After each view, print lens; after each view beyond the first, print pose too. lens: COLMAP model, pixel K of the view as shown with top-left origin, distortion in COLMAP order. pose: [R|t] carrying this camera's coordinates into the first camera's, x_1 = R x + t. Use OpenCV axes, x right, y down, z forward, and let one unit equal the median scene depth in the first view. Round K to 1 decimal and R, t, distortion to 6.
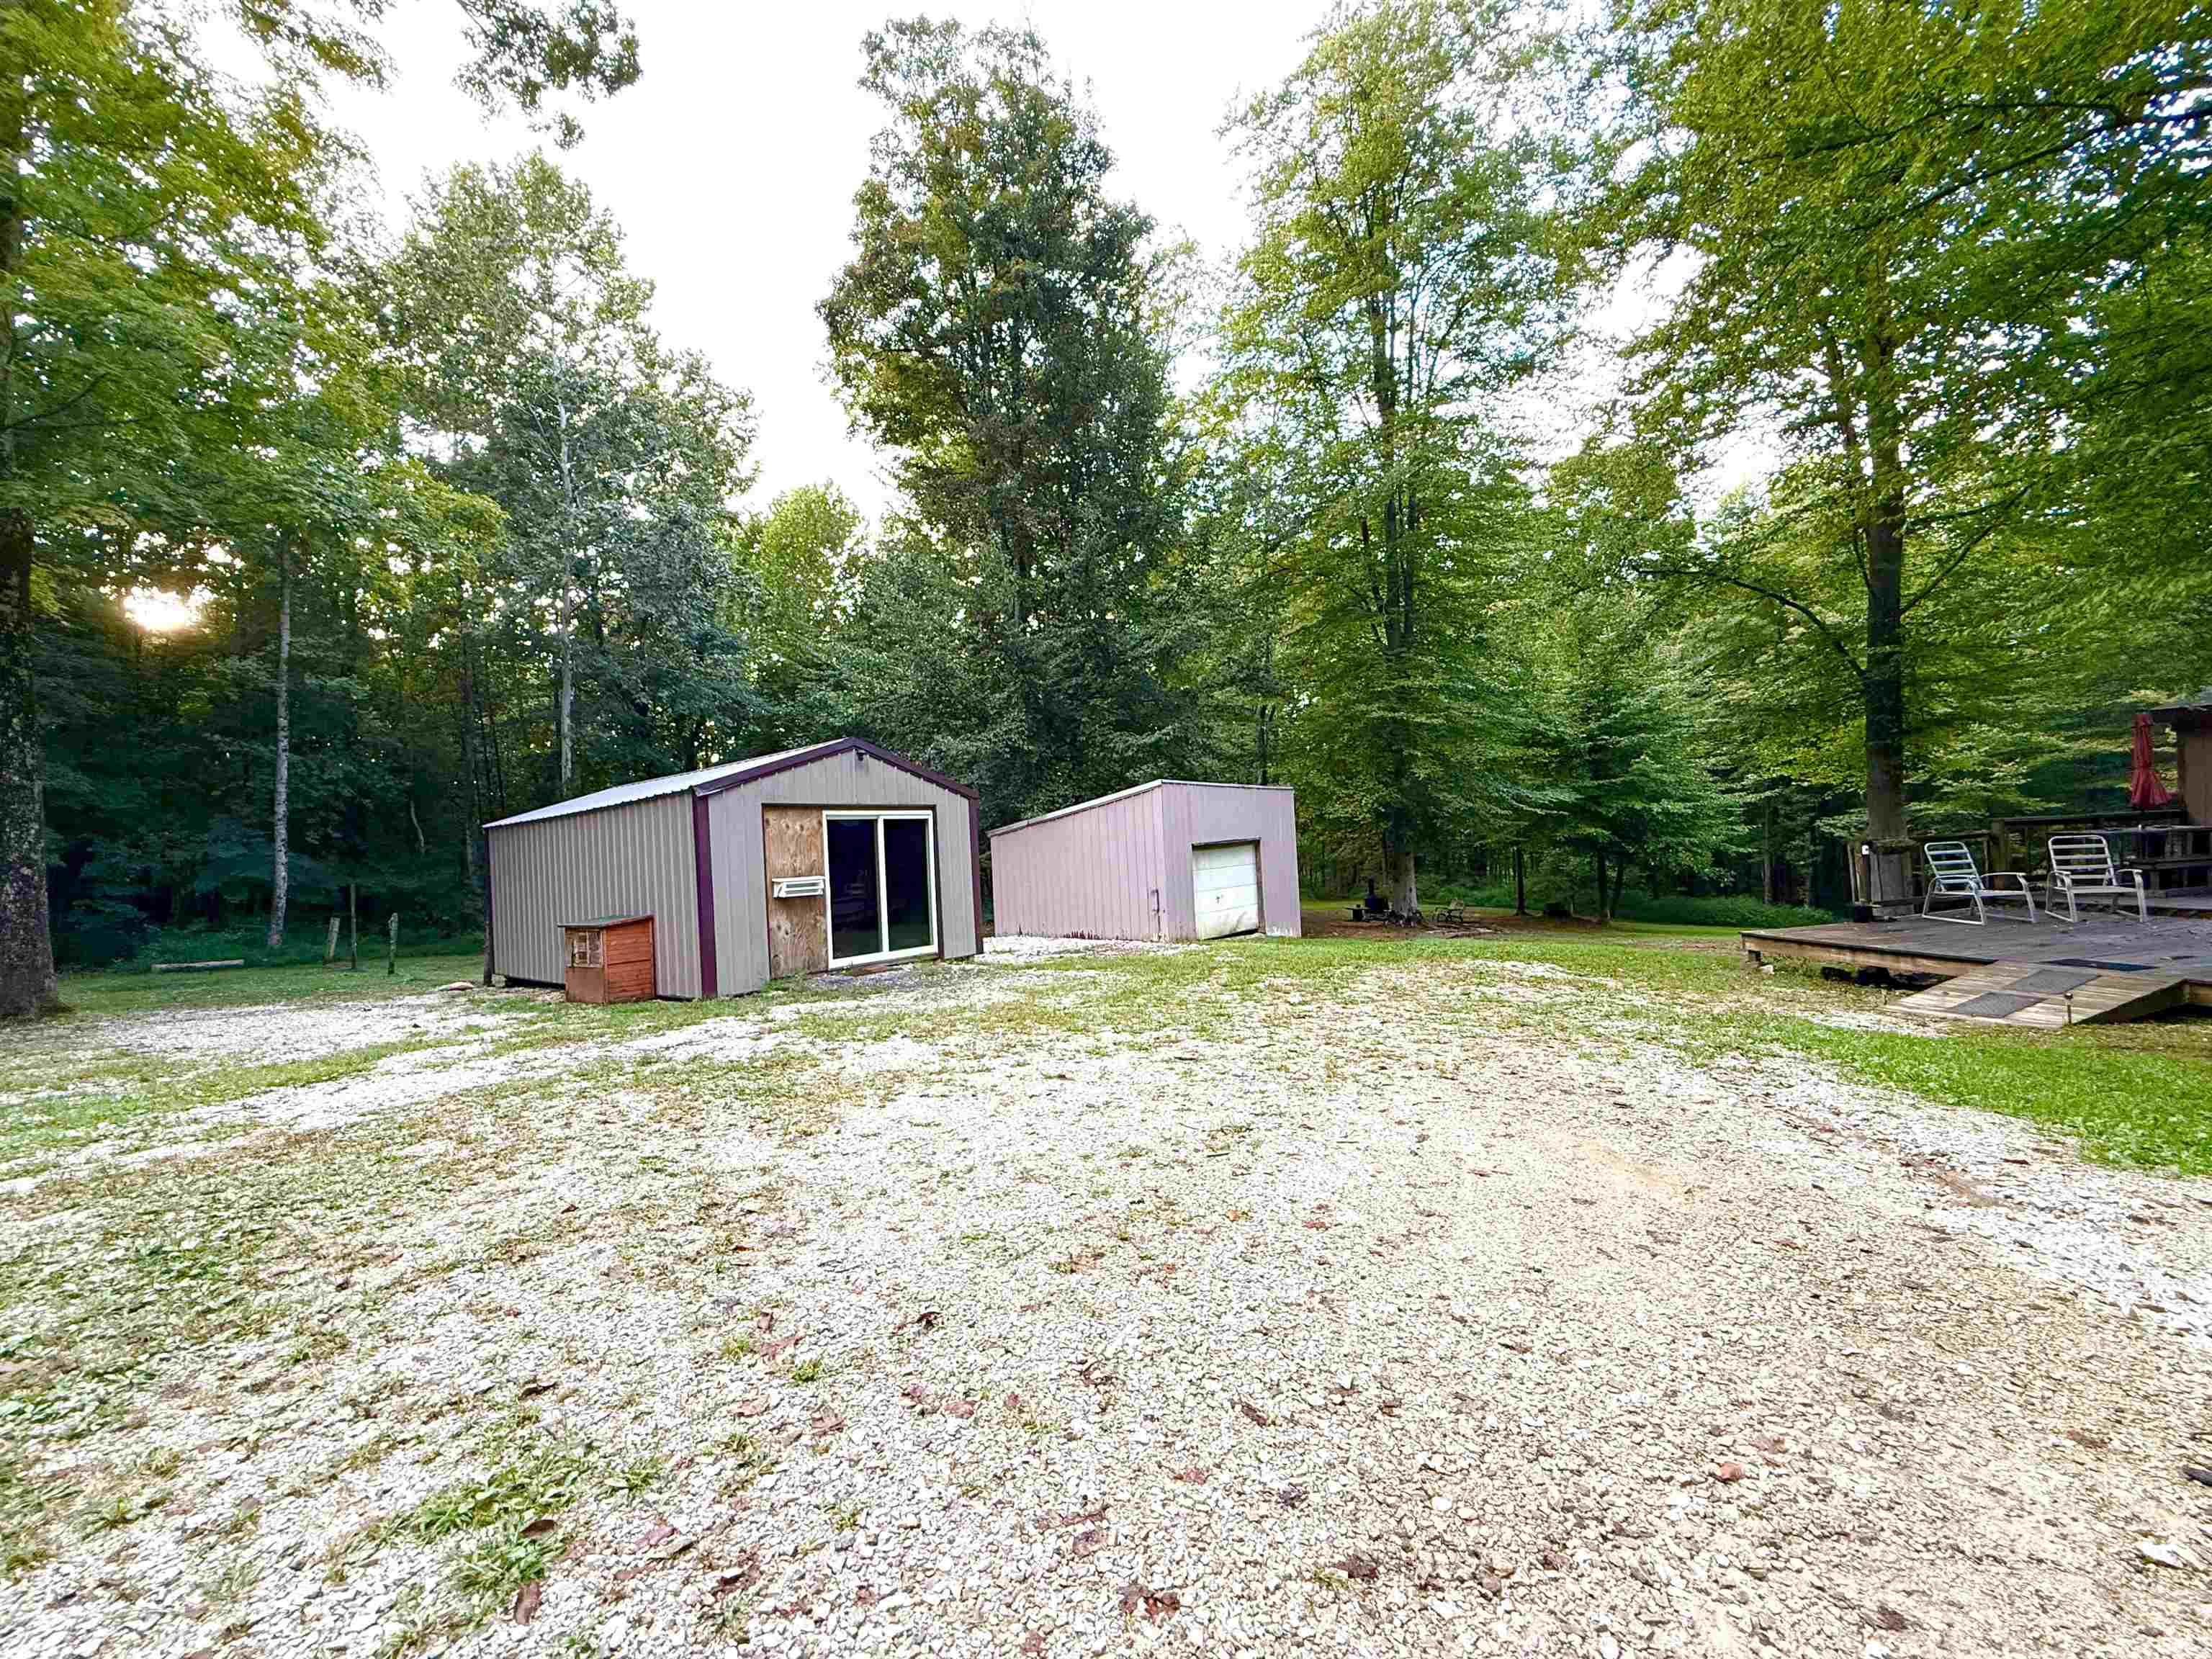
lens RADIAL K [[874.7, 0, 1099.4], [0, 874.7, 827.2], [0, 0, 1]] dist [-0.002213, 0.000116]
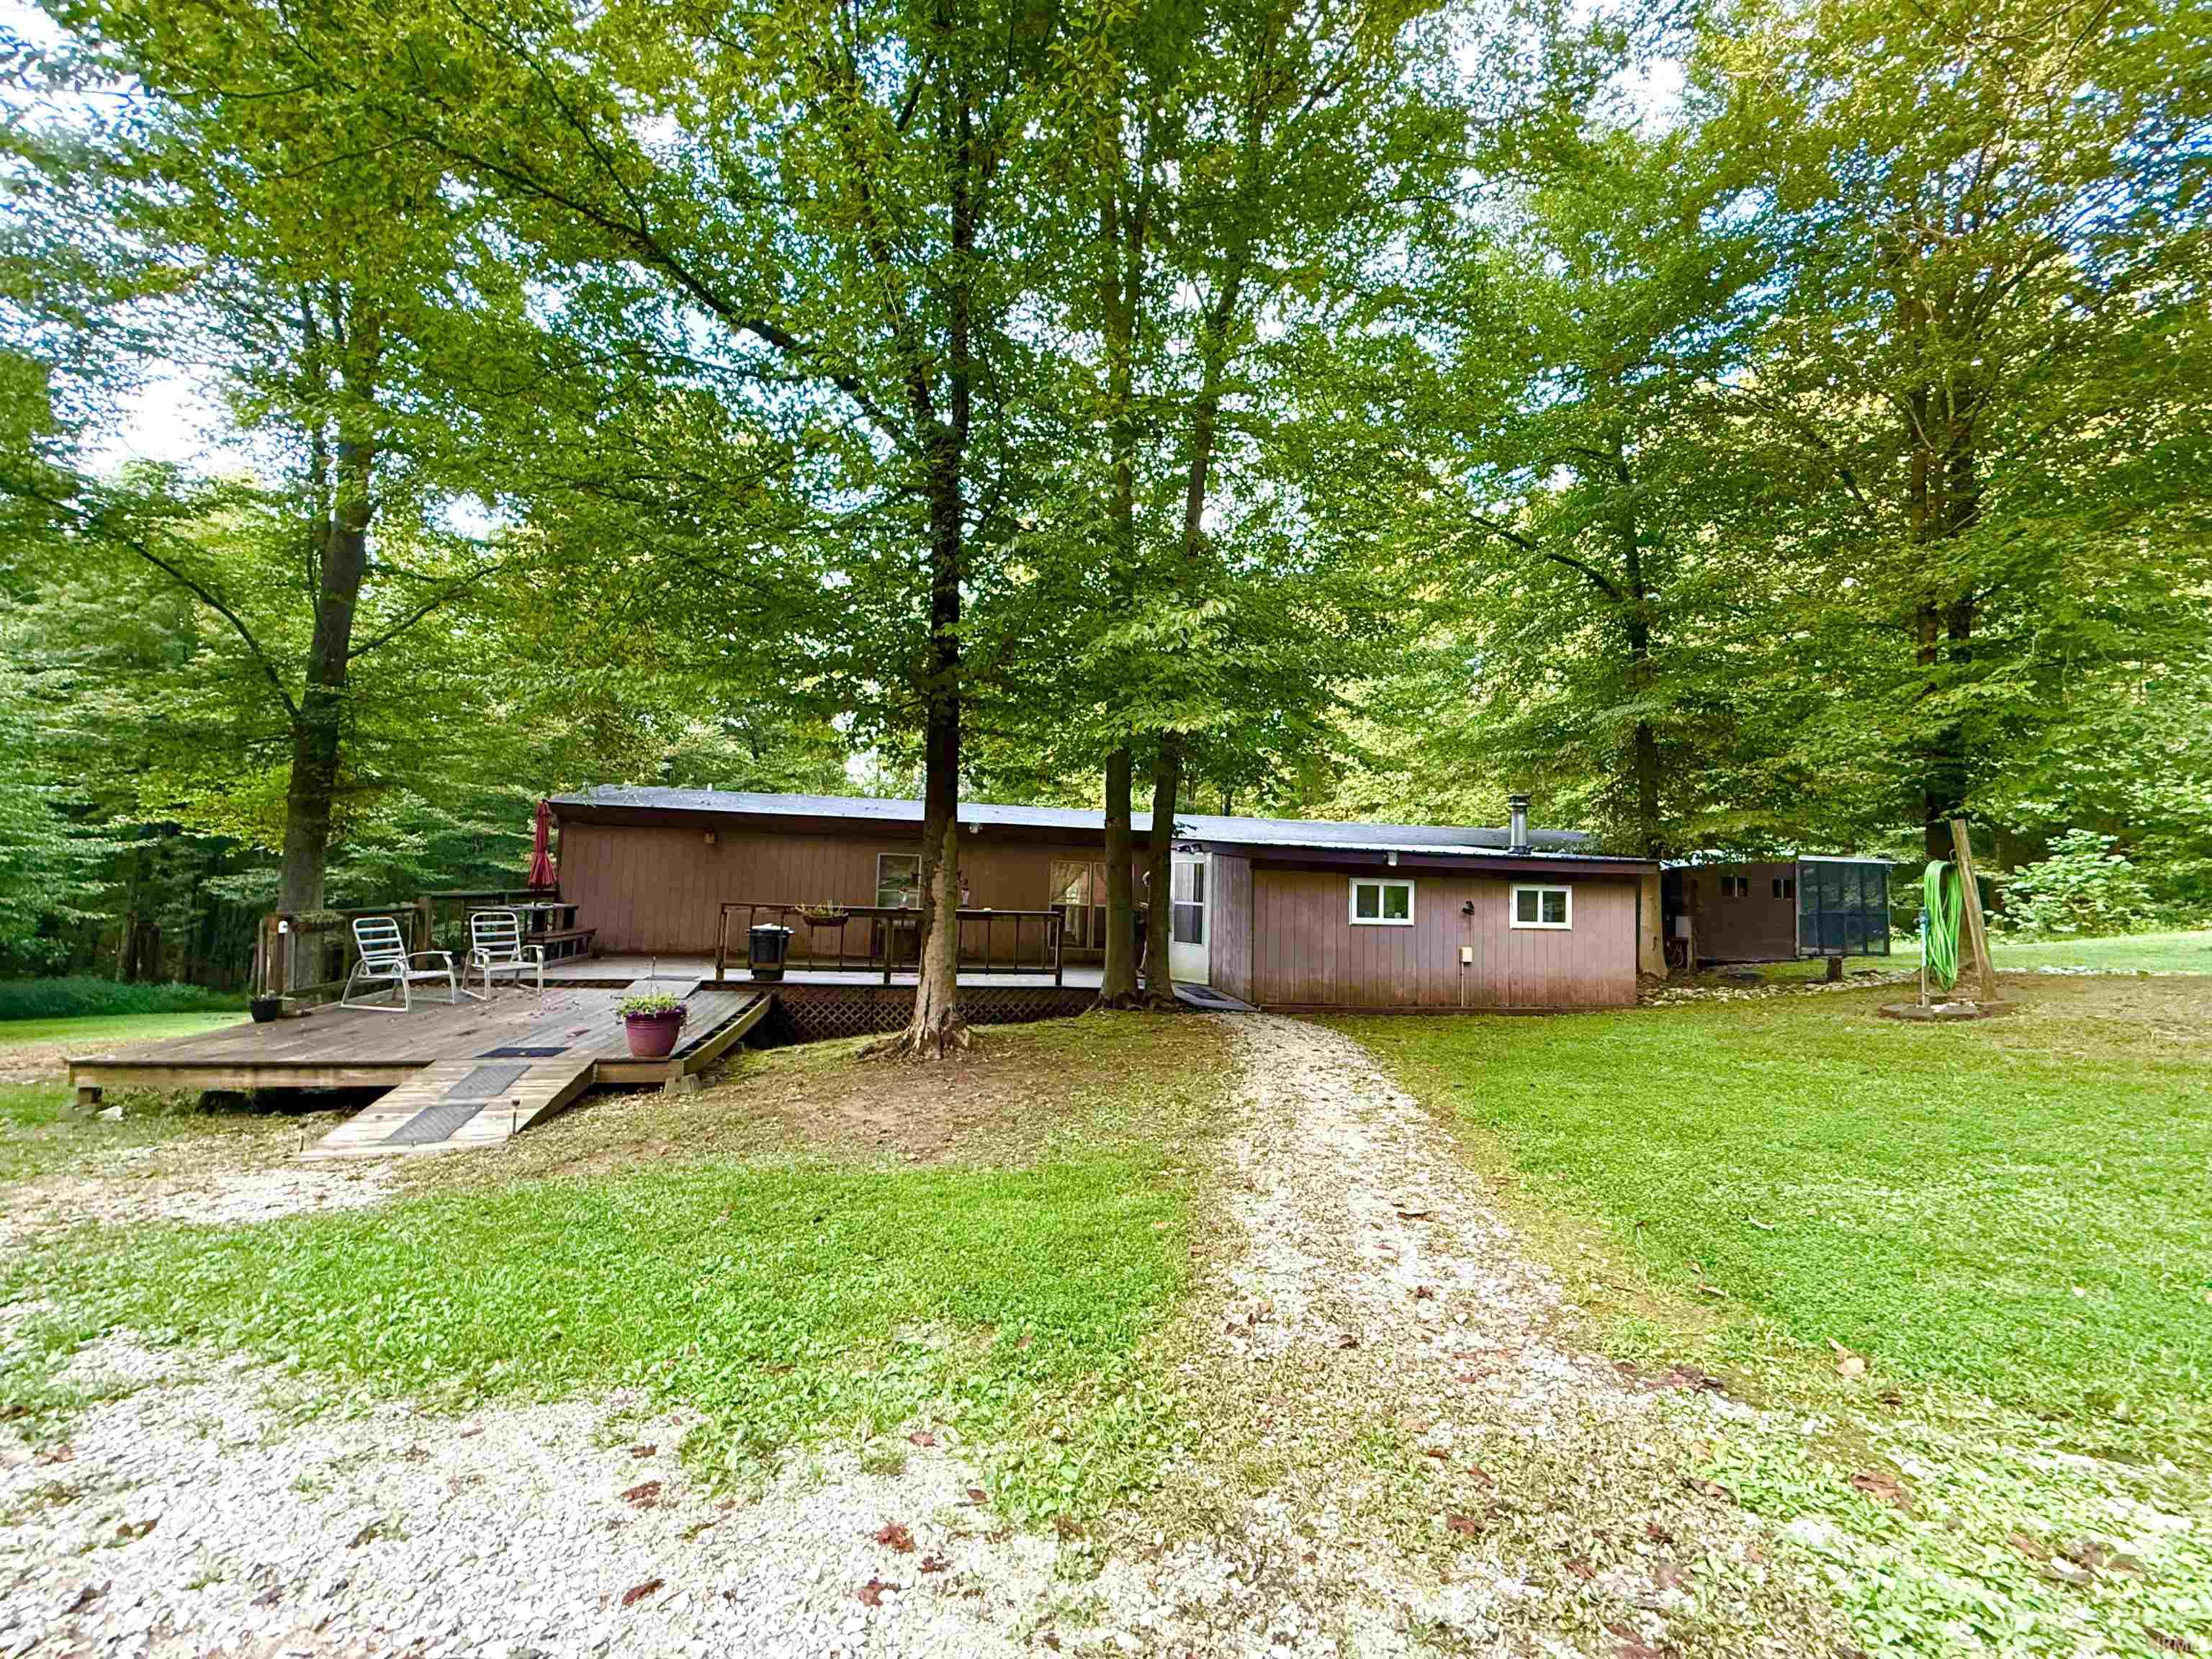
lens RADIAL K [[874.7, 0, 1105.2], [0, 874.7, 833.5], [0, 0, 1]] dist [-0.002213, 0.000116]
pose [[0.077006, 0.099796, 0.992024, 0.136515], [-0.037788, 0.994555, -0.097118, -0.009072], [-0.996314, -0.030008, 0.080358, 0.189099]]
